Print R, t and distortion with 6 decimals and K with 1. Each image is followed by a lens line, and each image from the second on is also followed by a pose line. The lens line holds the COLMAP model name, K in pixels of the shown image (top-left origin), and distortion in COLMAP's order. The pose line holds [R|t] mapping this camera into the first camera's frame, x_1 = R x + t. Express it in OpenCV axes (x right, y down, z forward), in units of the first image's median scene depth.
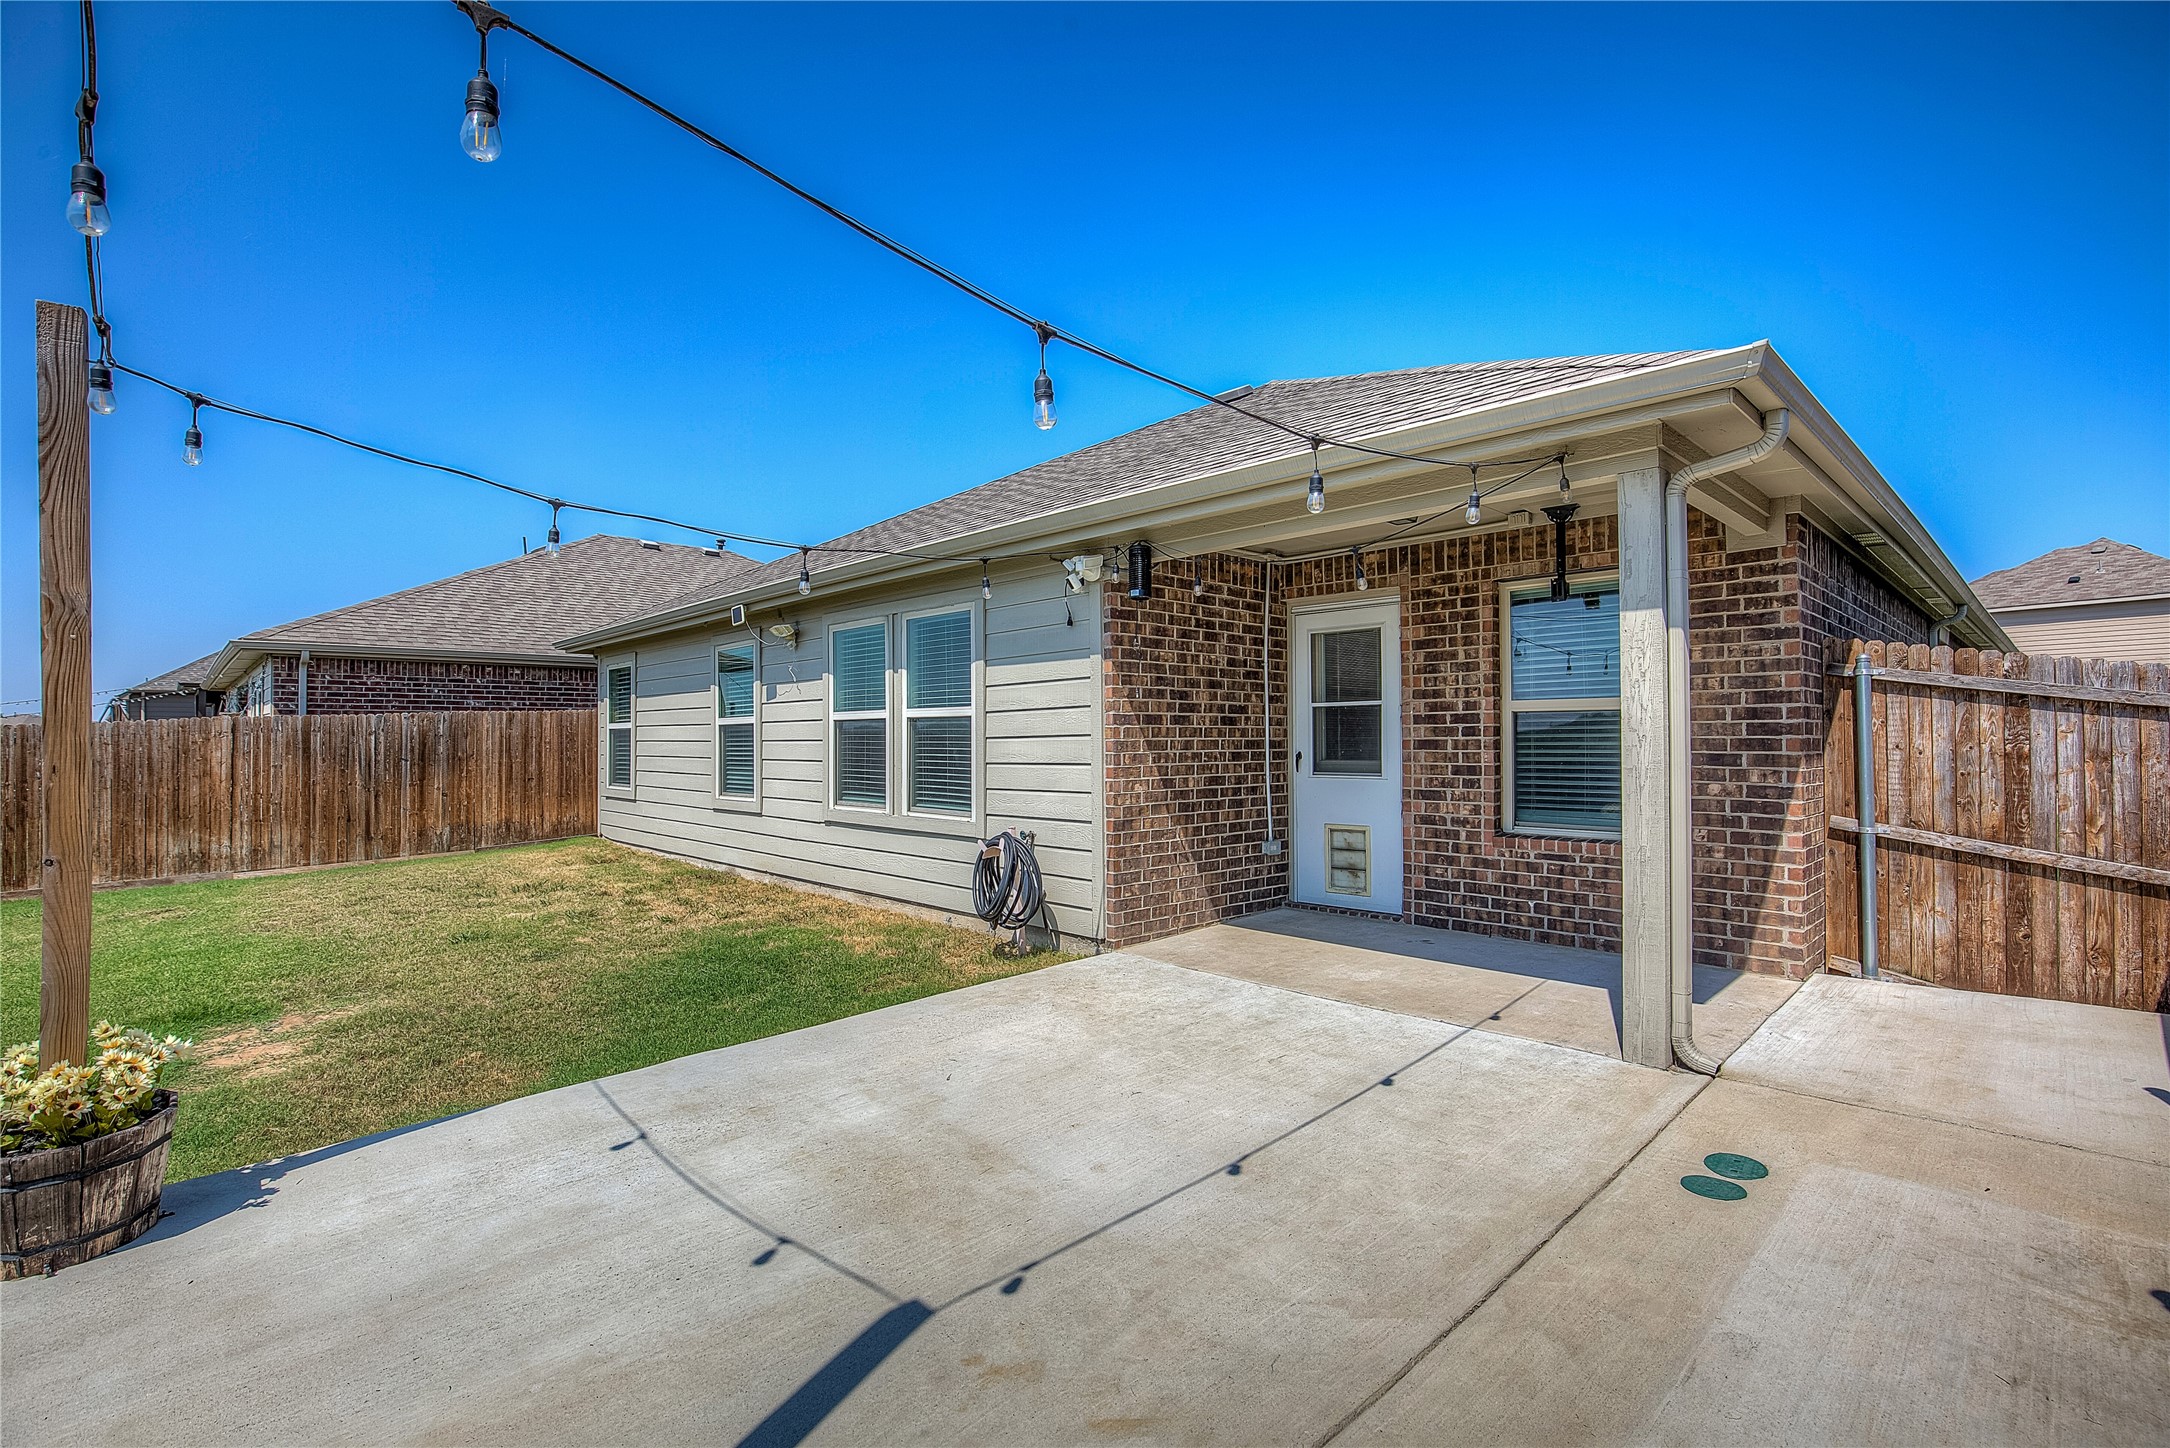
lens RADIAL K [[1001.2, 0, 1085.0], [0, 1001.2, 724.0], [0, 0, 1]] dist [-0.034731, 0.005614]
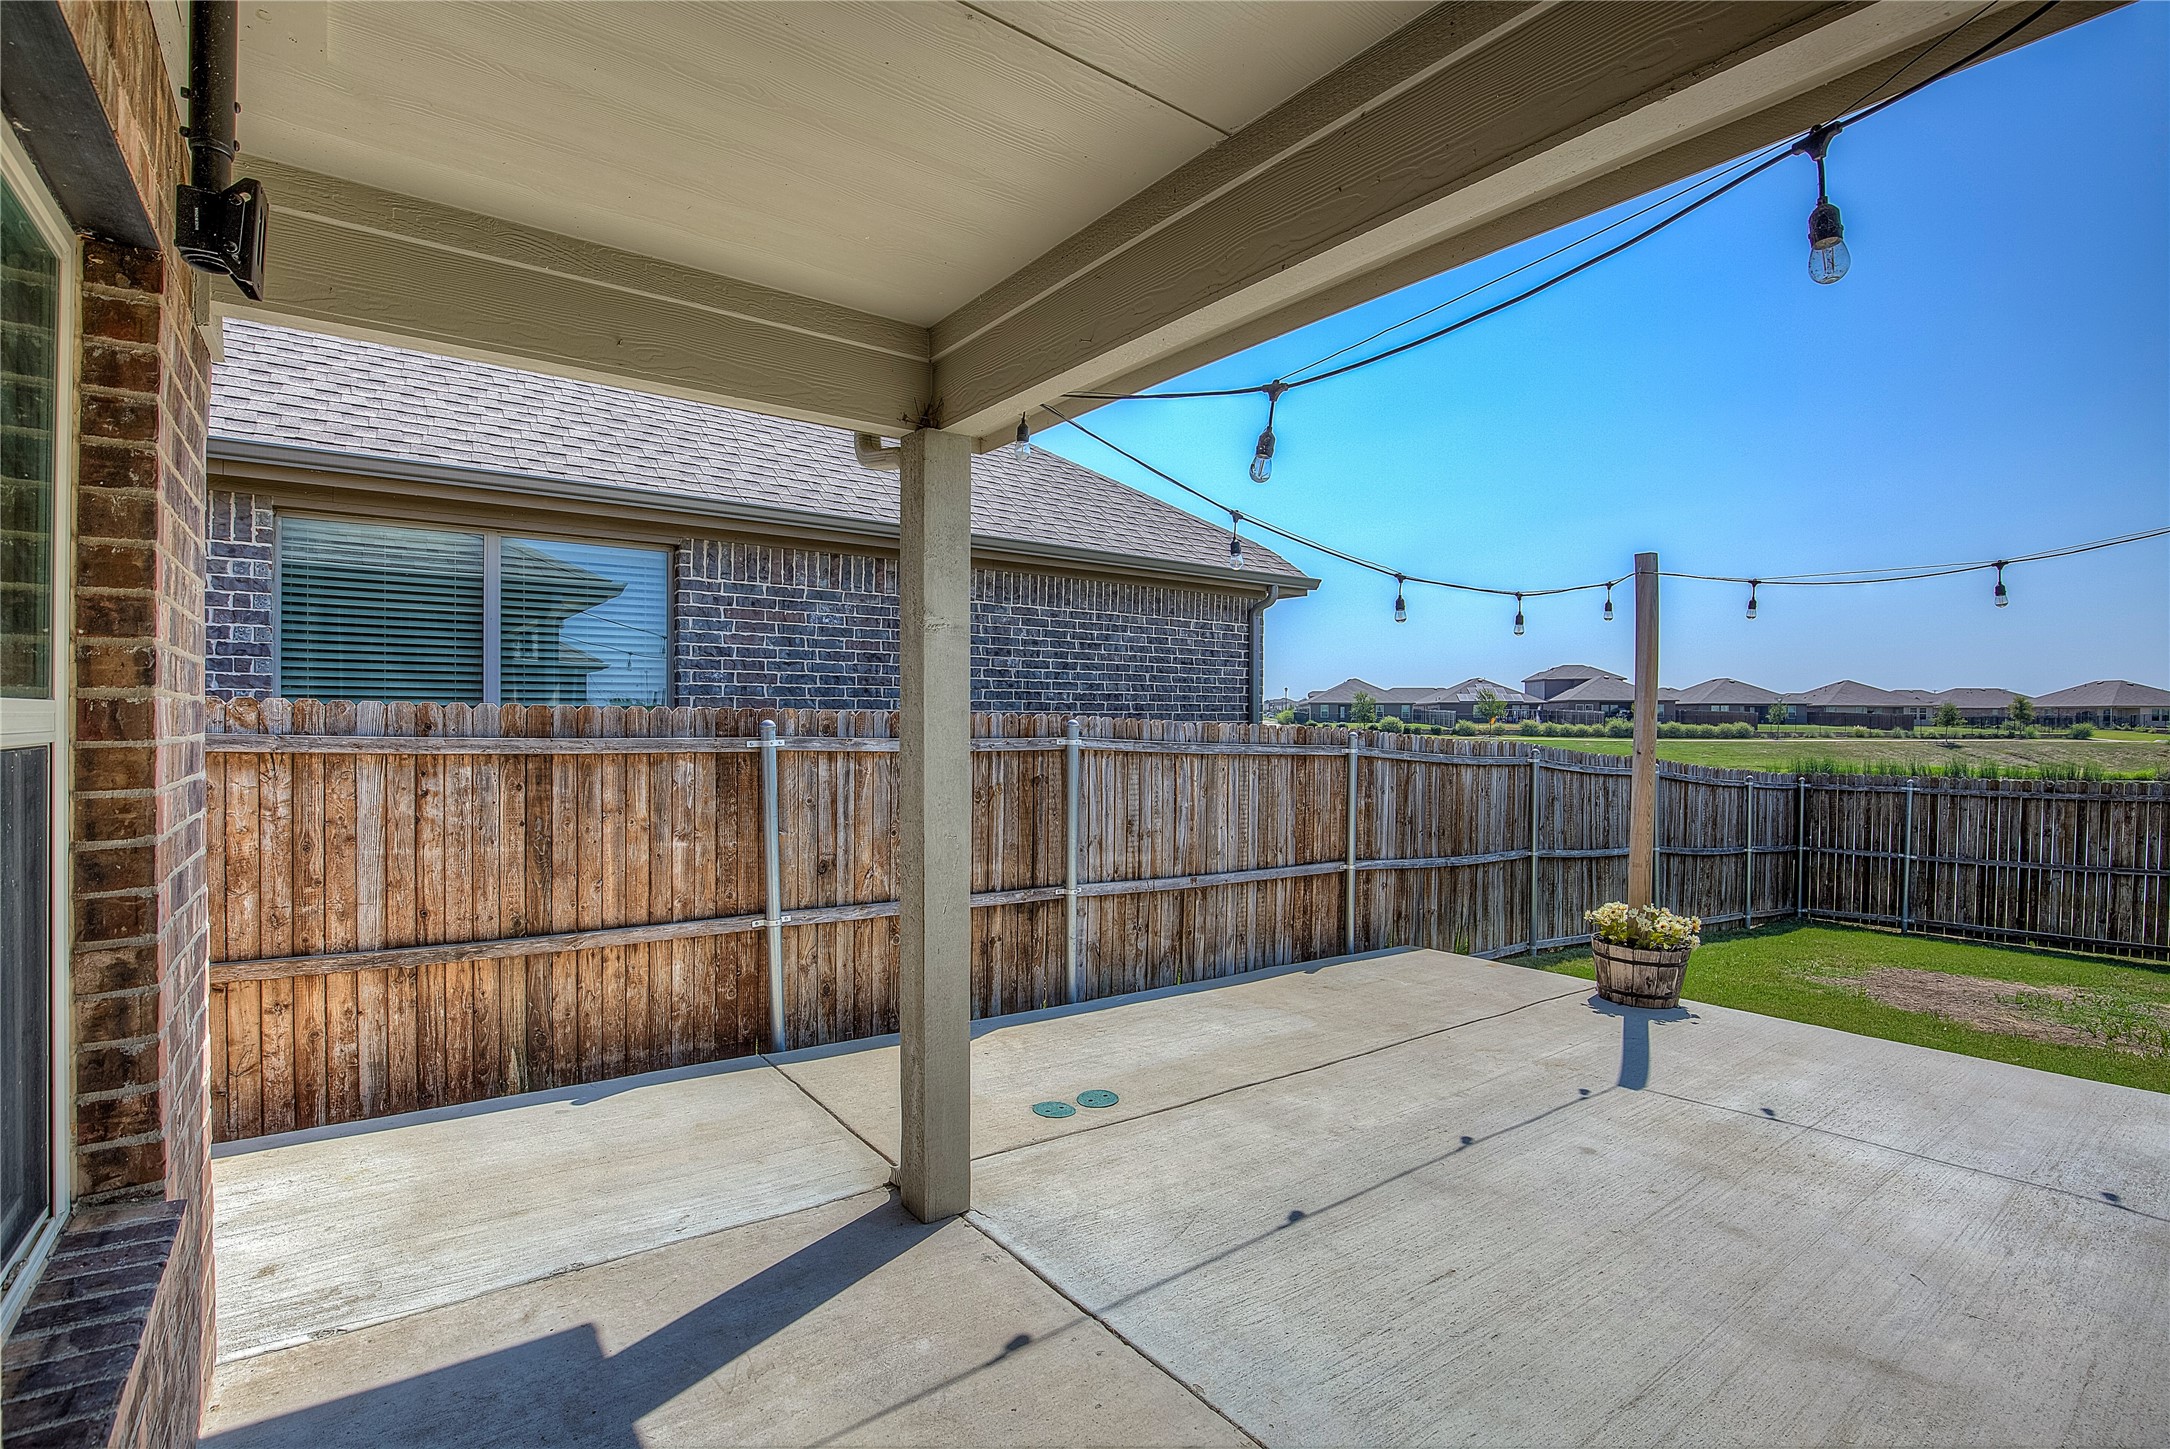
lens RADIAL K [[1001.2, 0, 1085.0], [0, 1001.2, 724.5], [0, 0, 1]] dist [-0.034731, 0.005614]
pose [[-0.994741, 0.000663, 0.102418, 0.191962], [-0.000011, 0.999978, -0.006579, -0.014846], [-0.102420, -0.006546, -0.994720, 0.890315]]
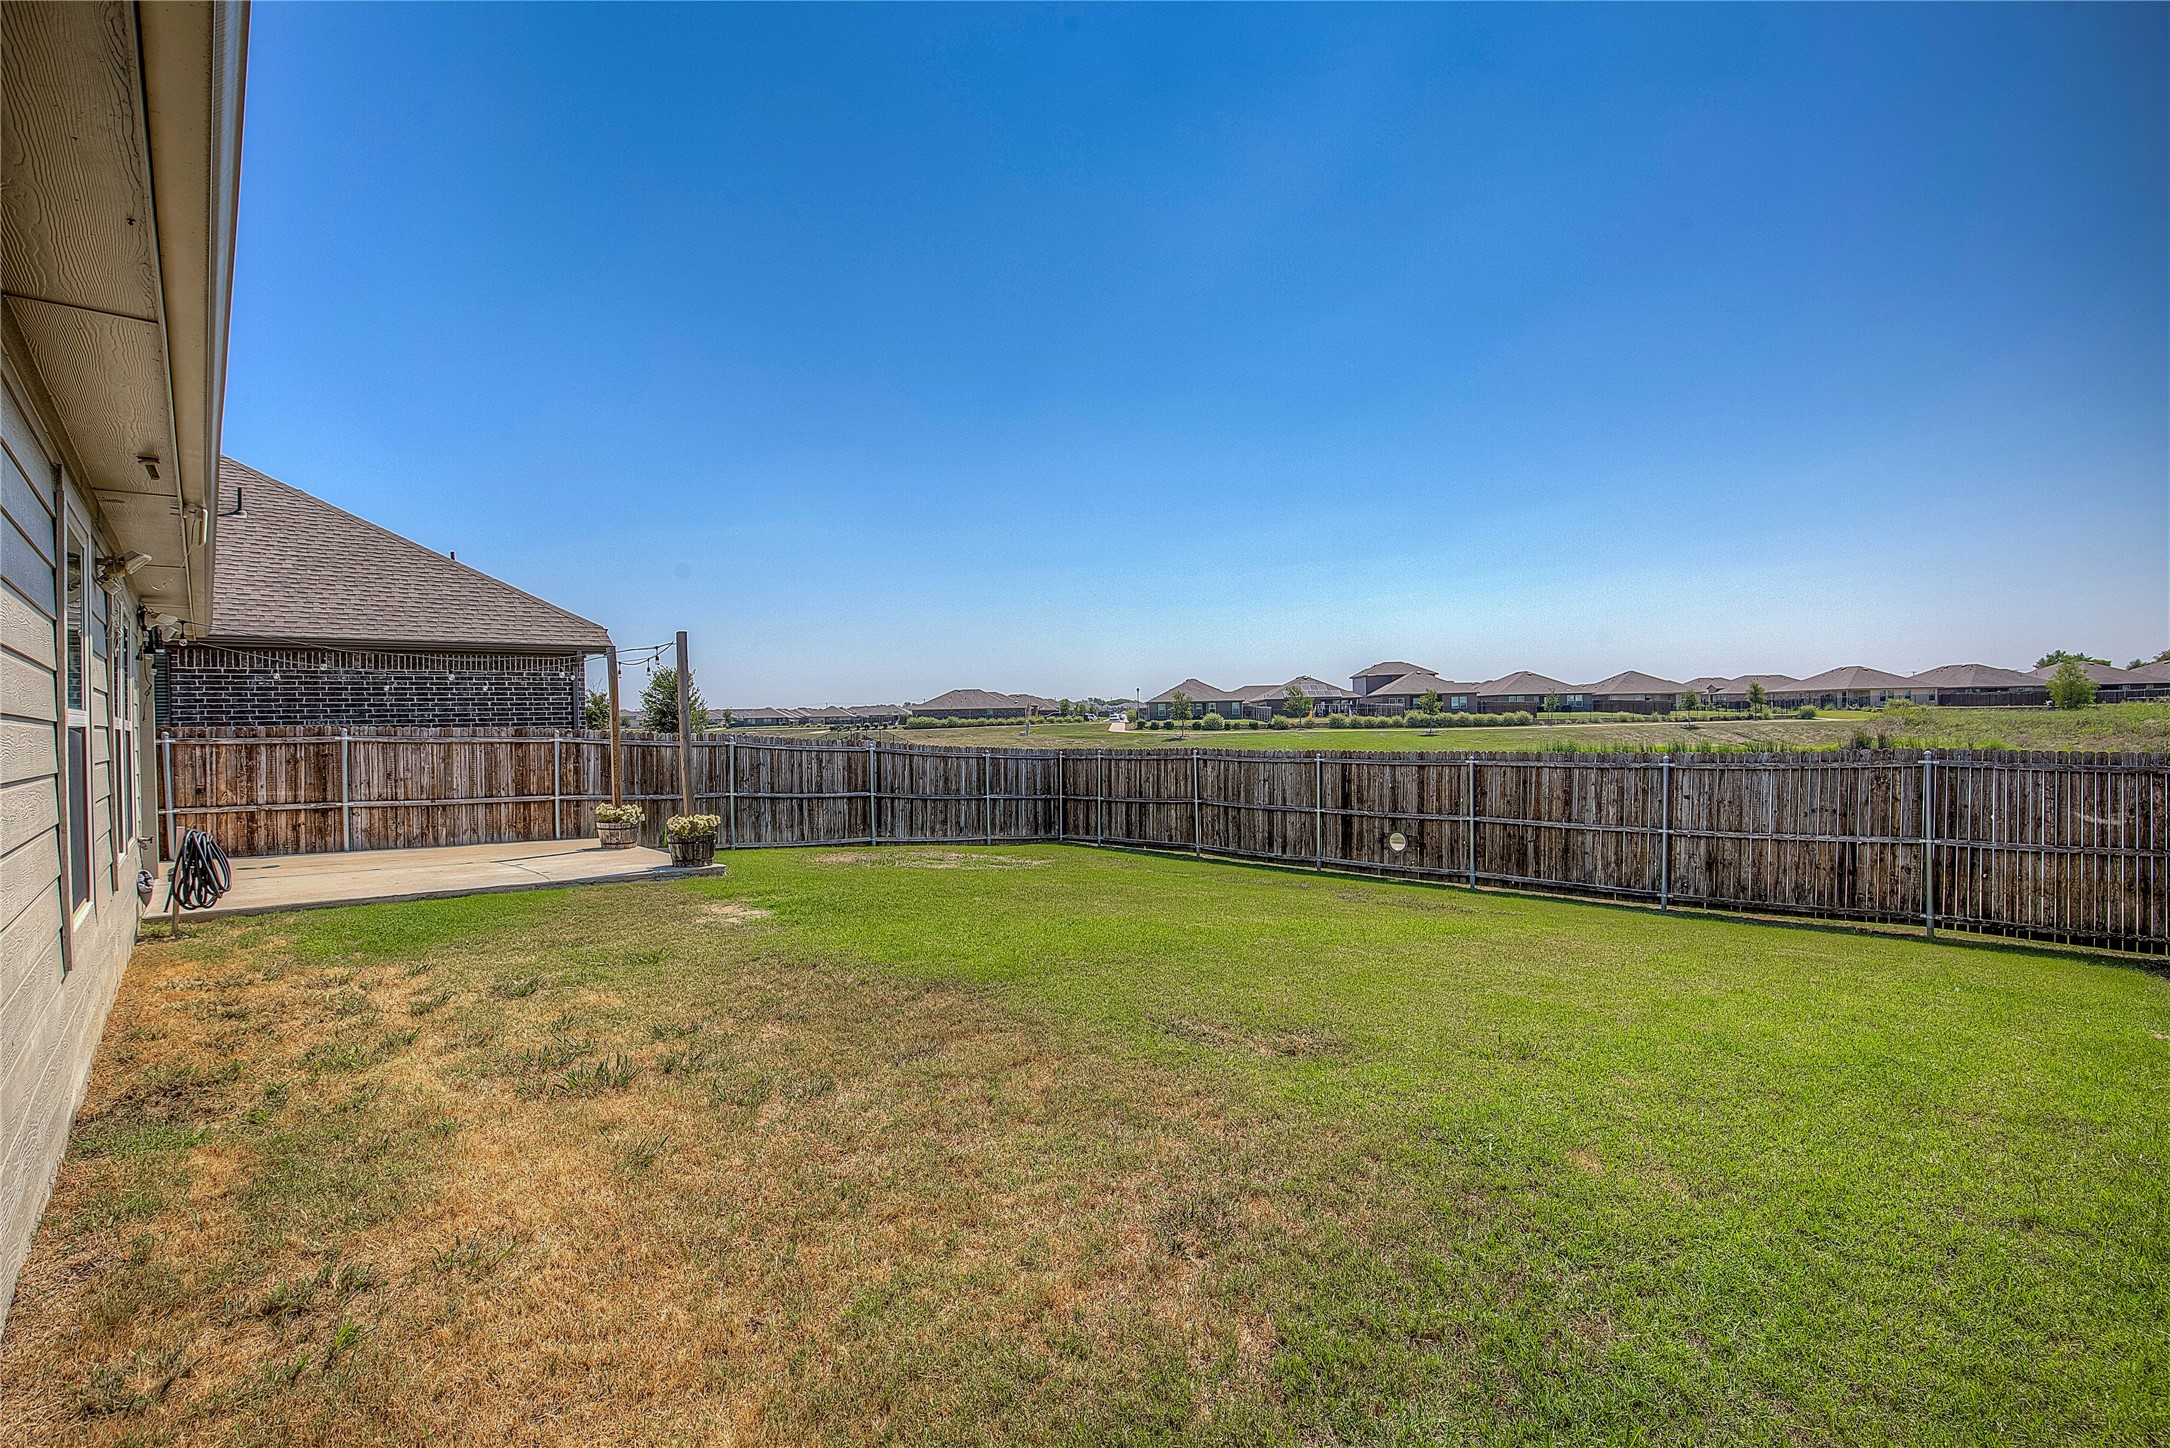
lens RADIAL K [[1001.2, 0, 1085.0], [0, 1001.2, 724.0], [0, 0, 1]] dist [-0.034731, 0.005614]
pose [[-0.999555, 0.025825, 0.014949, -0.944062], [0.025704, 0.999636, -0.008174, 0.013839], [-0.015155, -0.007787, -0.999855, 1.750365]]
